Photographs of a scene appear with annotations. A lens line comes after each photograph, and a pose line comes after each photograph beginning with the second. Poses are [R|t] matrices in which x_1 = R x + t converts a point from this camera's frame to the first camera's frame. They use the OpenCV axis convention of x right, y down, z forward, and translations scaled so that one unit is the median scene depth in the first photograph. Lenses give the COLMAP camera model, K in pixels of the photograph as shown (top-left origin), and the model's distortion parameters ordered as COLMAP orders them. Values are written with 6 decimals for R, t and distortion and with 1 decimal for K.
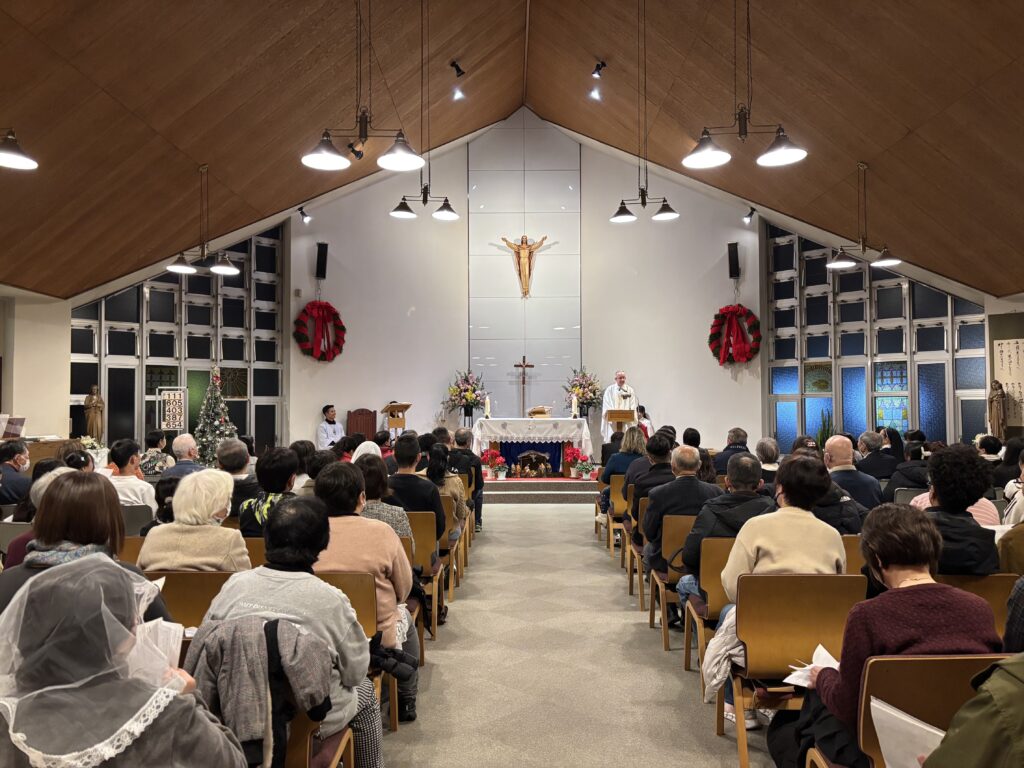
lens RADIAL K [[776.2, 0, 498.2], [0, 776.2, 389.9], [0, 0, 1]] dist [0.023626, -0.026532]
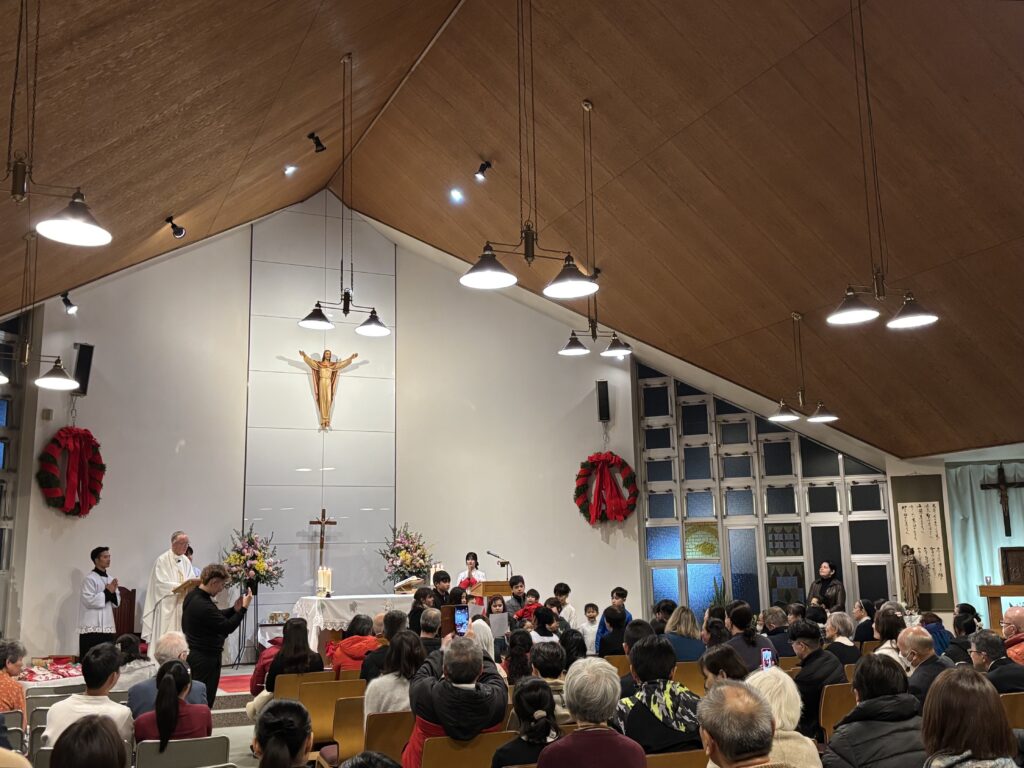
lens RADIAL K [[1038.2, 0, 504.0], [0, 1038.2, 359.0], [0, 0, 1]] dist [0.026667, 0.000000]
pose [[0.906679, 0.070969, 0.415808, -0.283911], [0.004426, 0.984090, -0.177615, -0.009095], [-0.421797, 0.162880, 0.891940, 0.017576]]
